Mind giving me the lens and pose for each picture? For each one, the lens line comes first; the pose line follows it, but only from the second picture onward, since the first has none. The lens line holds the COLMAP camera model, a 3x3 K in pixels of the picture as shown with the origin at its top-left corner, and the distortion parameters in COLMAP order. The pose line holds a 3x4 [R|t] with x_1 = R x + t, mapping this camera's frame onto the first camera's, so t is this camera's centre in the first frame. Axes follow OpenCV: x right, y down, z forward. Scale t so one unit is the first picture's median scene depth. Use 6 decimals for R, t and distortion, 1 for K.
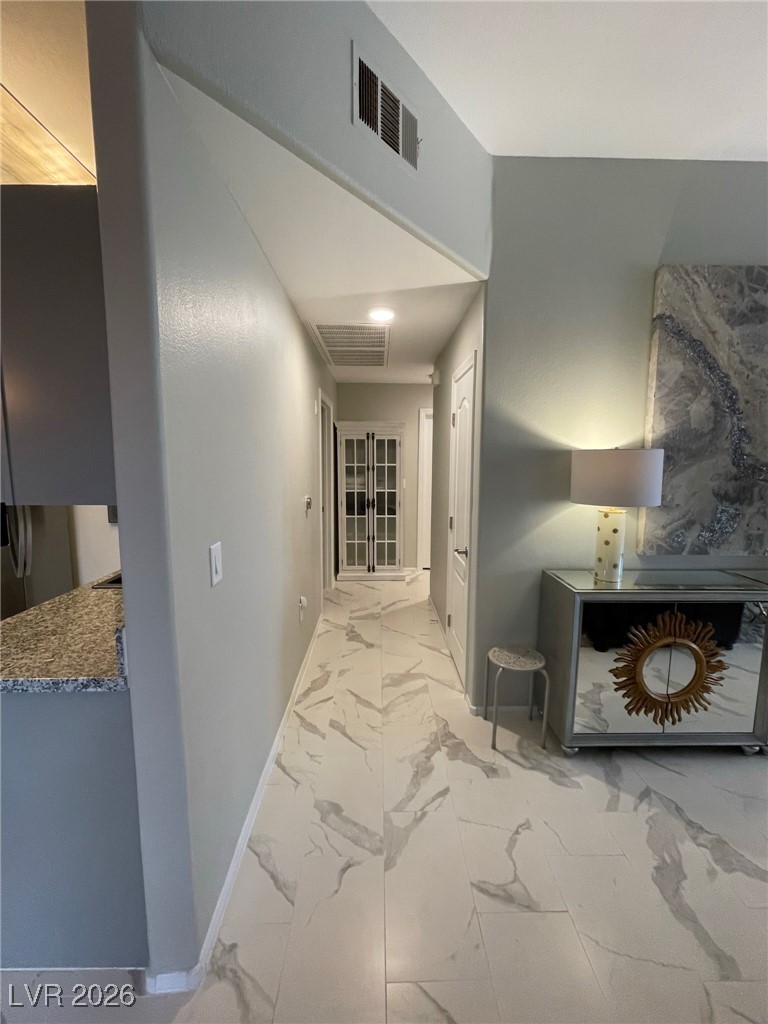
lens RADIAL K [[434.3, 0, 386.3], [0, 434.3, 507.8], [0, 0, 1]] dist [-0.003182, 0.000550]
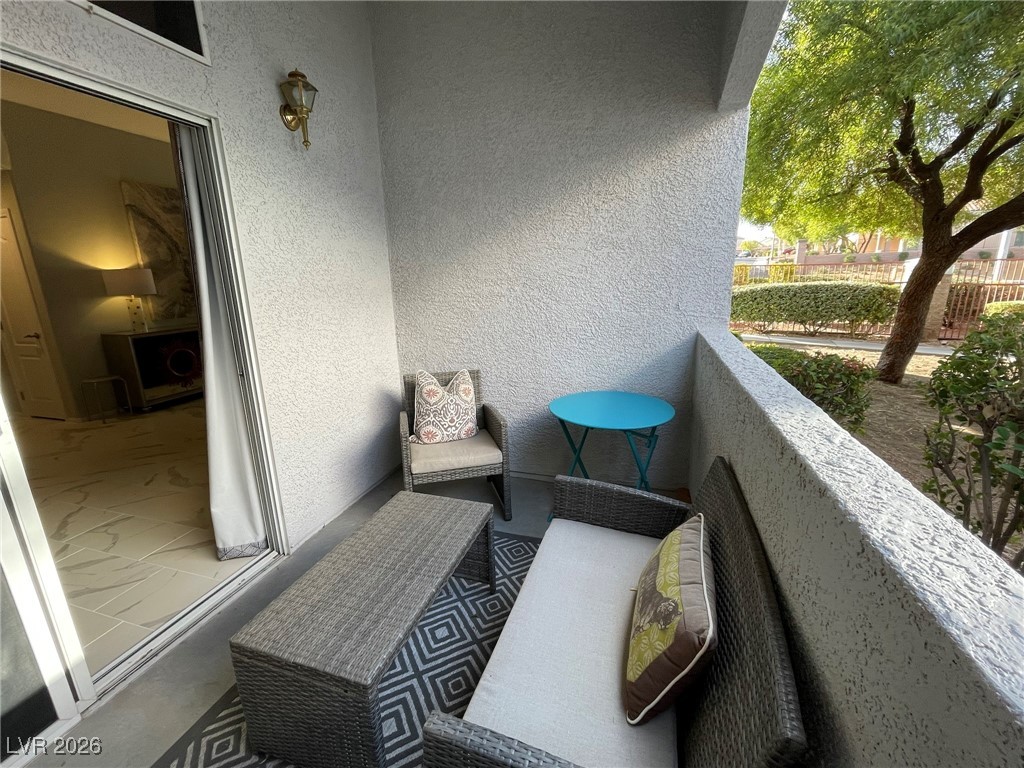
lens RADIAL K [[431.3, 0, 512.0], [0, 431.3, 384.0], [0, 0, 1]] dist [0.001172, 0.000388]
pose [[0.318030, -0.247094, 0.915315, -0.936295], [0.131457, 0.967607, 0.215535, 0.199903], [-0.938923, 0.051778, 0.340210, -1.452070]]
